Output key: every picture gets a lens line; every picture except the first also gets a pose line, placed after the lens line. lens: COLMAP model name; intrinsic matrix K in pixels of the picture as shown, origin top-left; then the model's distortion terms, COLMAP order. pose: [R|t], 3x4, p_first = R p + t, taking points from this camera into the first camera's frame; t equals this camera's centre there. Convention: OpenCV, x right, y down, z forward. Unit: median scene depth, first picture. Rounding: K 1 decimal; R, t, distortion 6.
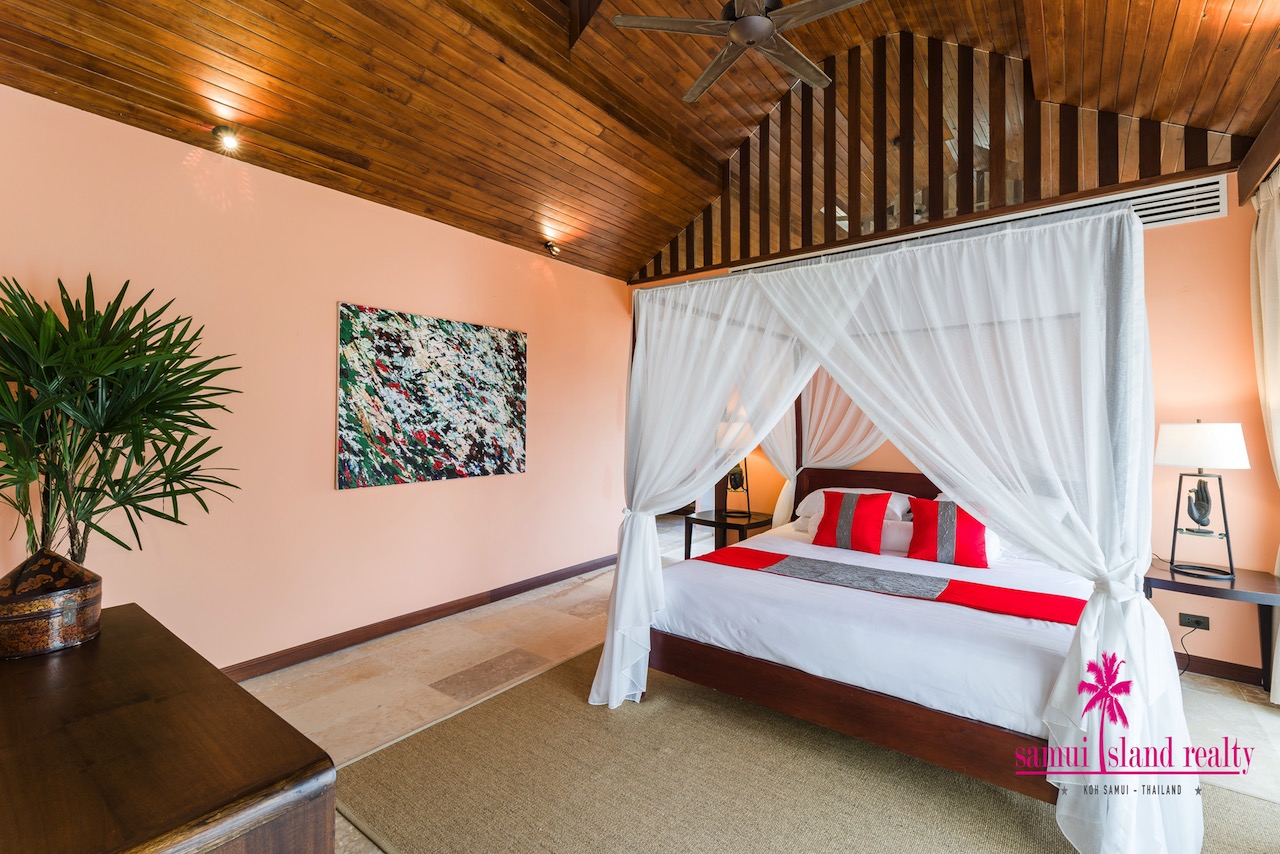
lens RADIAL K [[555.0, 0, 640.0], [0, 555.0, 427.0], [0, 0, 1]] dist [0.001013, 0.000168]
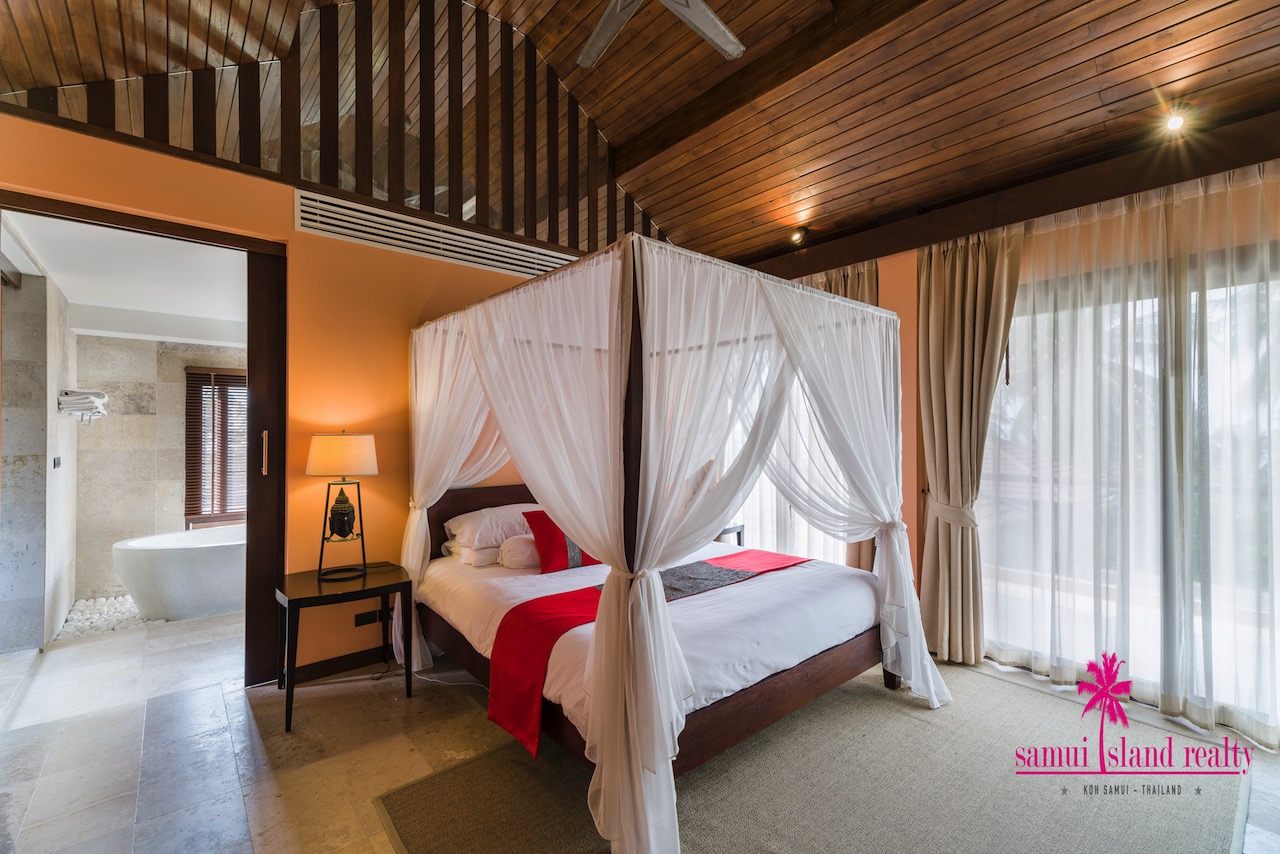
lens RADIAL K [[555.0, 0, 640.0], [0, 555.0, 427.0], [0, 0, 1]] dist [0.001013, 0.000168]
pose [[0.199186, 0.012157, 0.979886, -0.440173], [0.010683, 0.999837, -0.014577, -0.003615], [-0.979903, 0.013372, 0.199024, 0.586869]]
